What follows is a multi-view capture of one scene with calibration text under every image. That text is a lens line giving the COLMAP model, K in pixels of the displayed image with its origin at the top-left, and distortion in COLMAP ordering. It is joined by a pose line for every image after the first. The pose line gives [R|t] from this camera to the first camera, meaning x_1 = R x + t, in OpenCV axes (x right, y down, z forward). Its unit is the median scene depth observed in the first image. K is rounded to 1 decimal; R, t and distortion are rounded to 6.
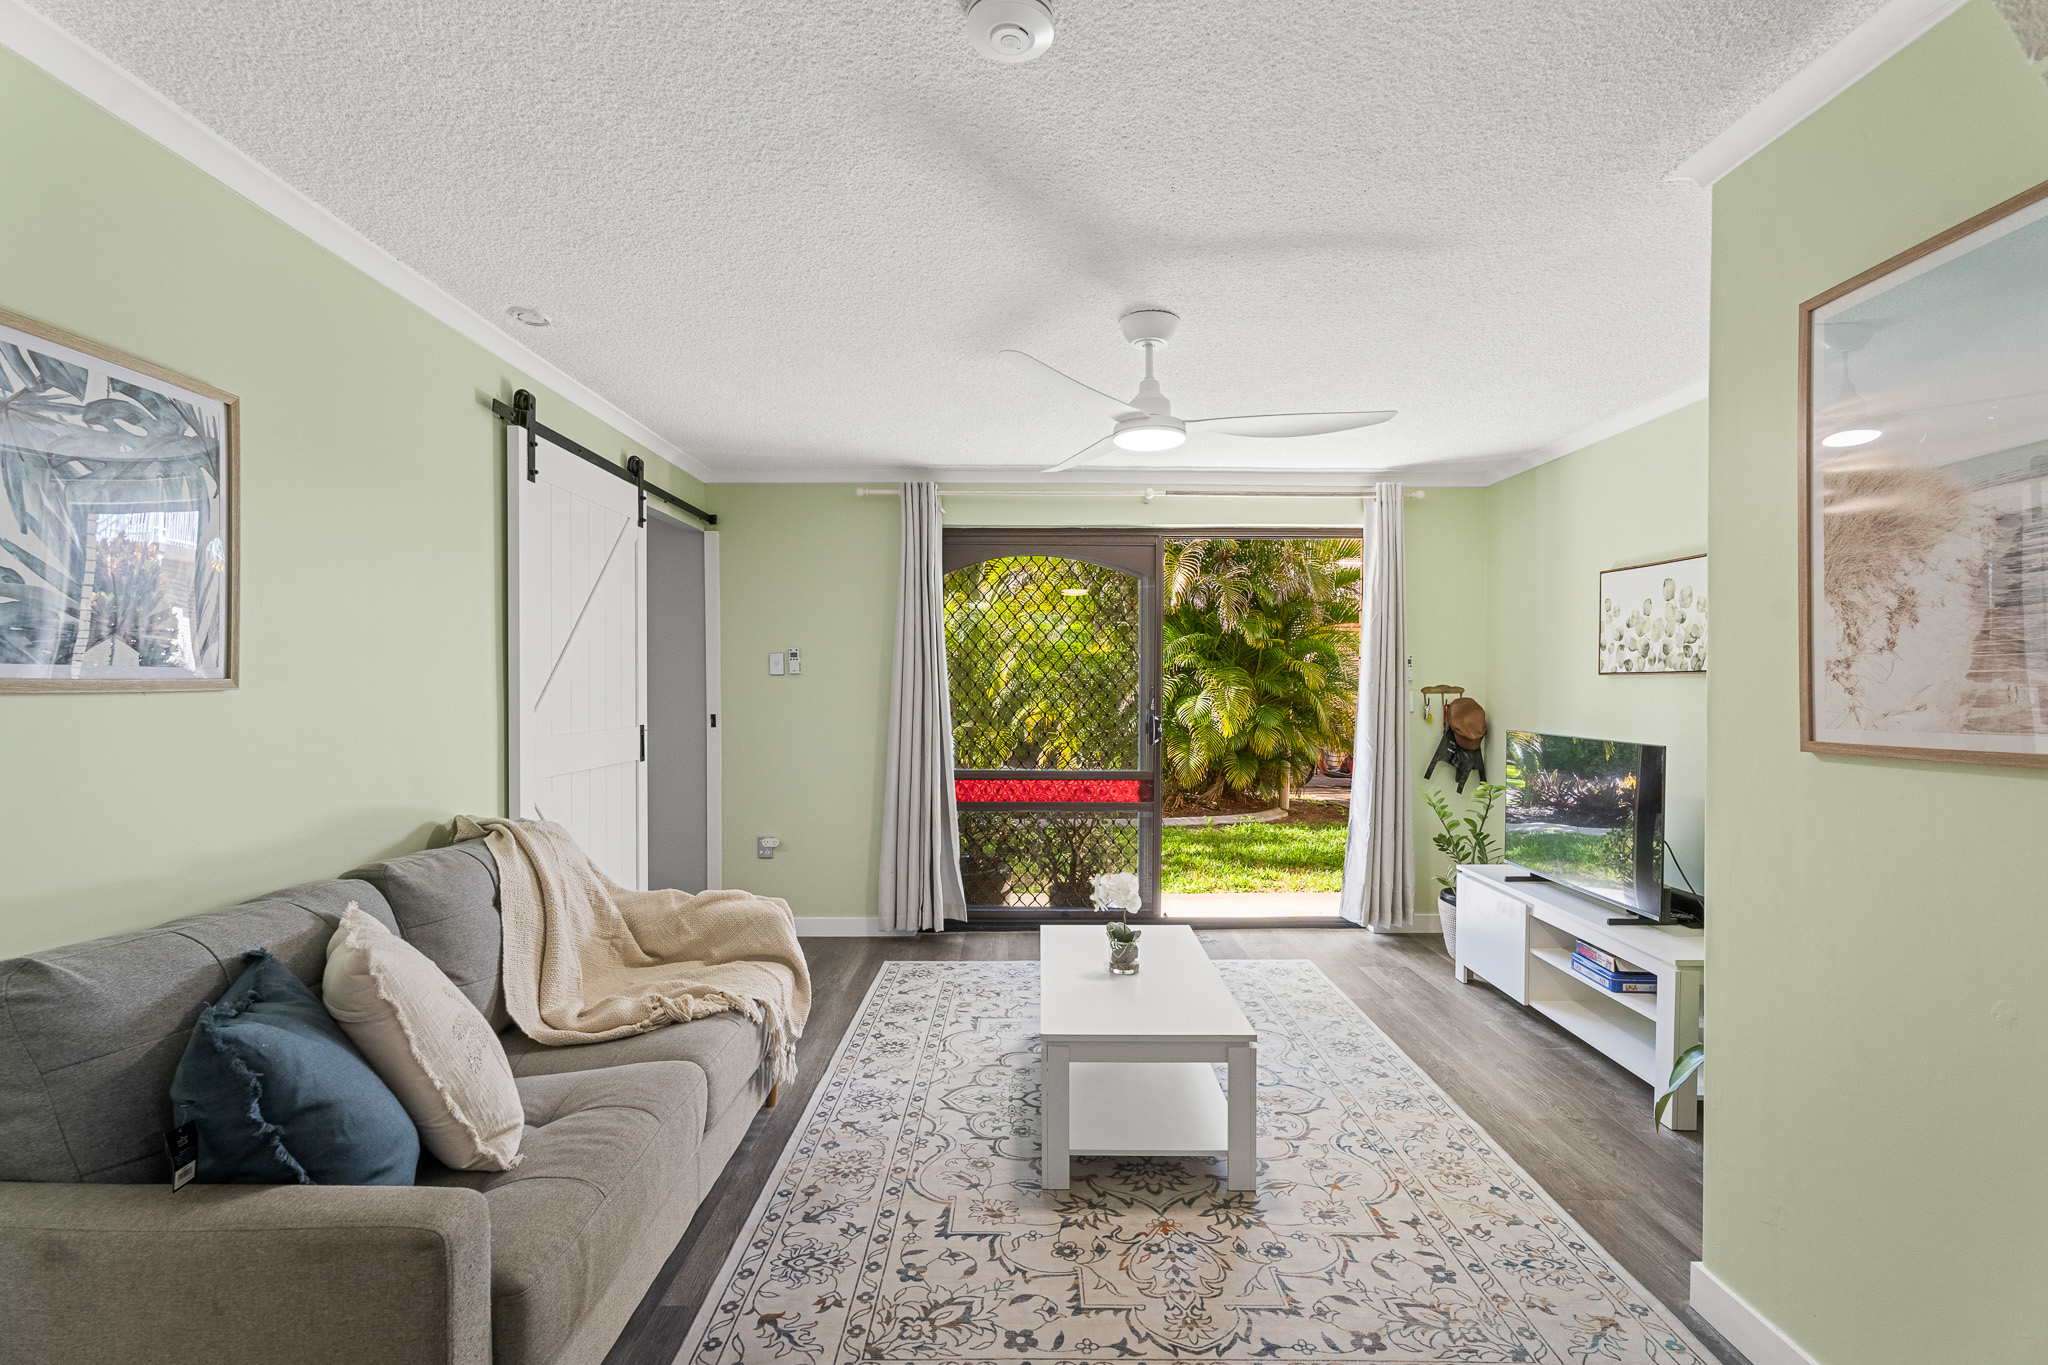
lens RADIAL K [[934.8, 0, 1024.0], [0, 934.8, 682.5], [0, 0, 1]] dist [0.000085, 0.000355]
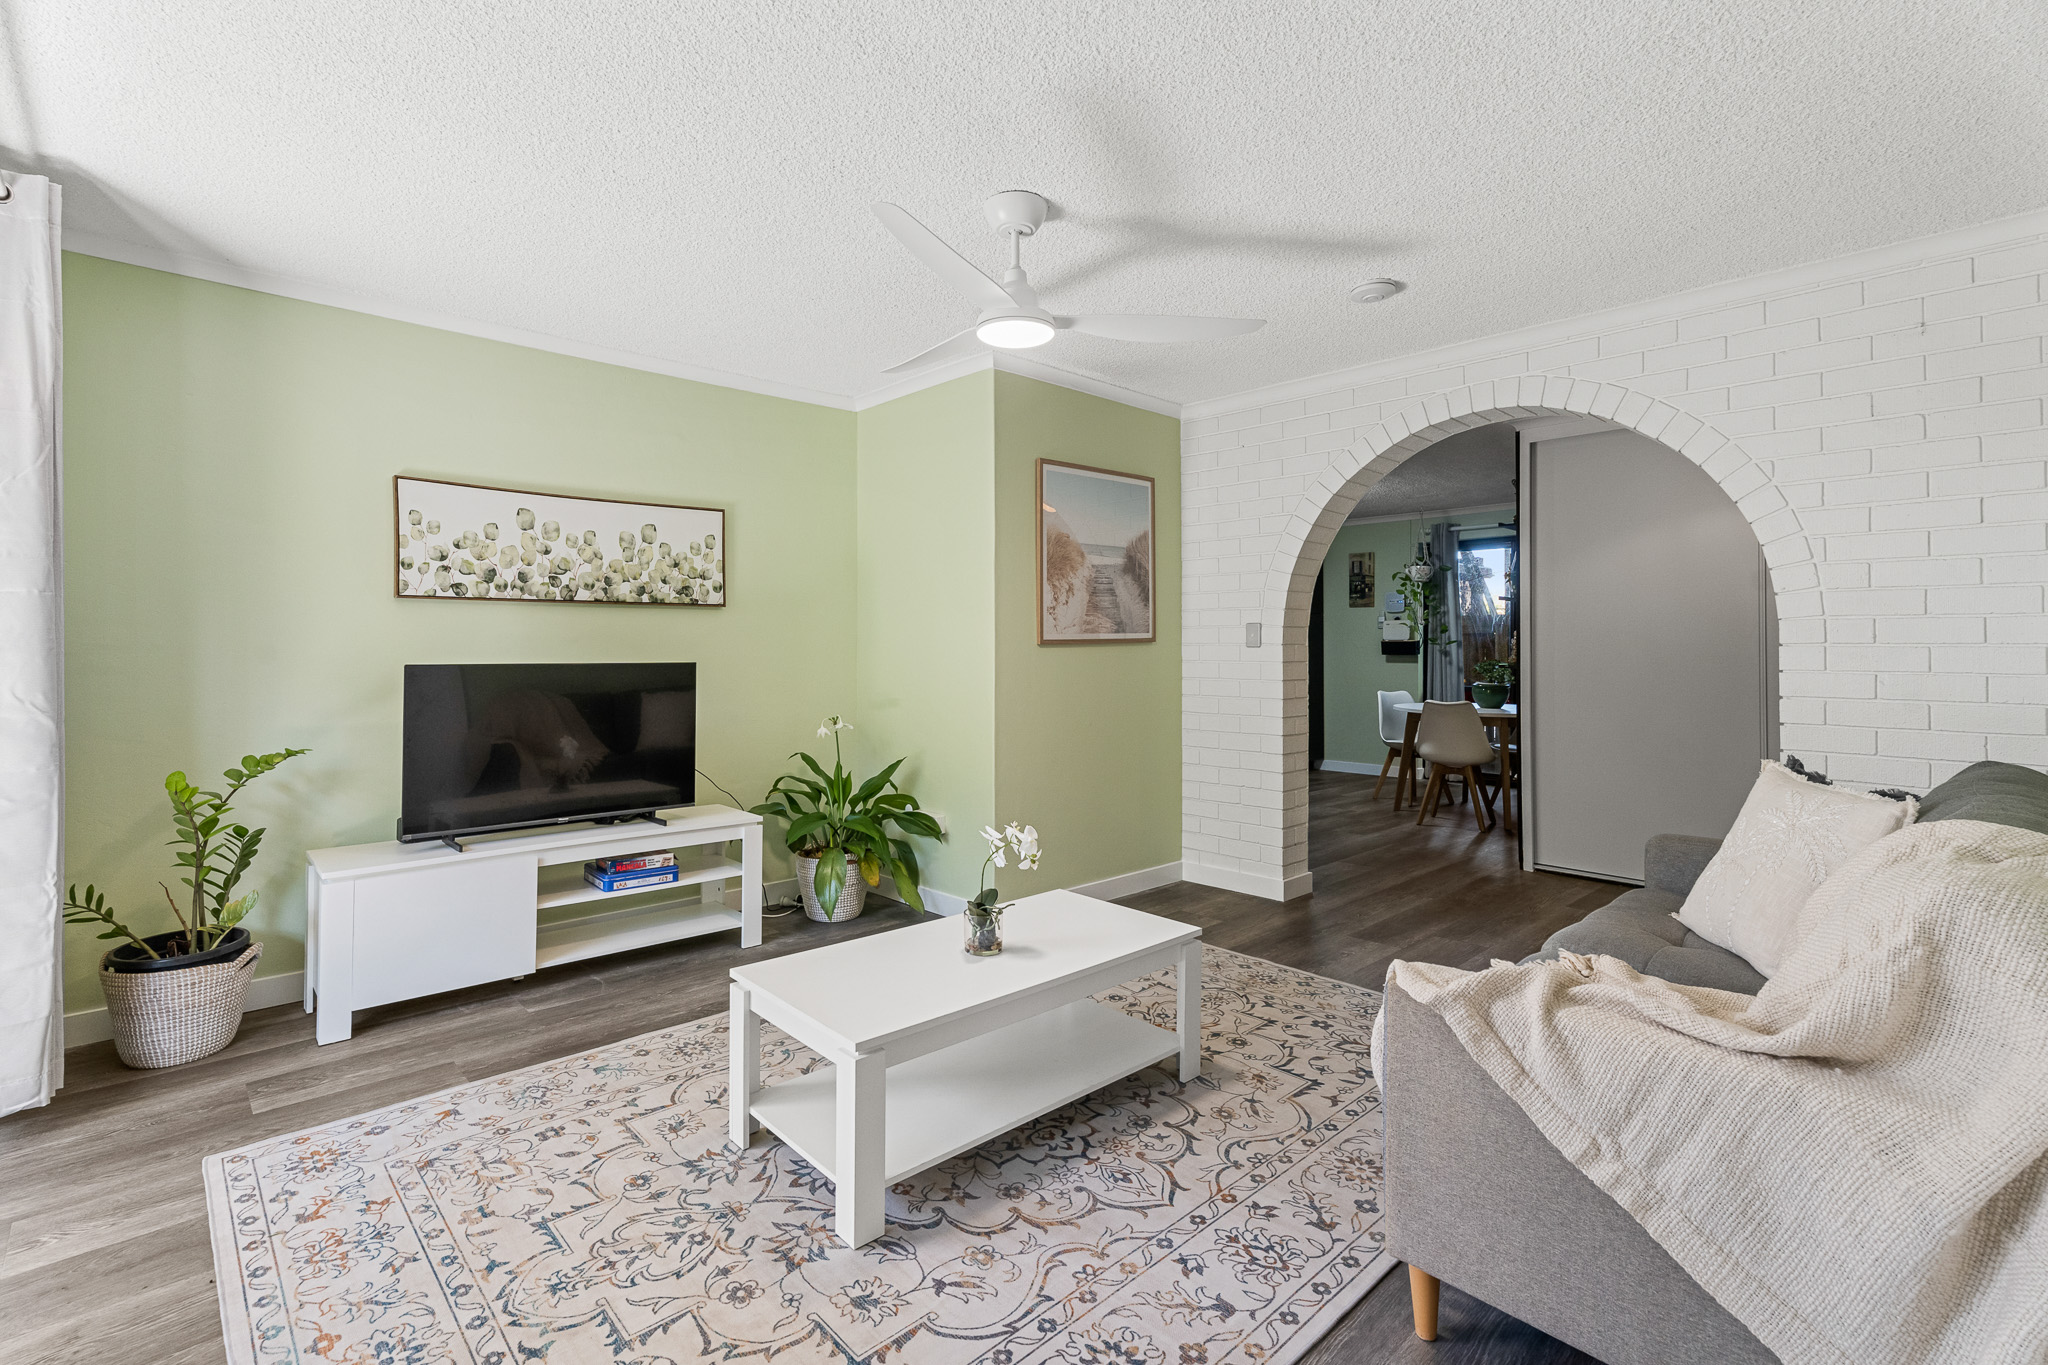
lens RADIAL K [[937.5, 0, 1017.3], [0, 937.5, 637.4], [0, 0, 1]] dist [-0.001163, -0.000092]
pose [[-0.682218, 0.004971, 0.731132, -0.528031], [-0.002955, 0.999950, -0.009556, 0.047418], [-0.731142, -0.008680, -0.682170, 1.604136]]
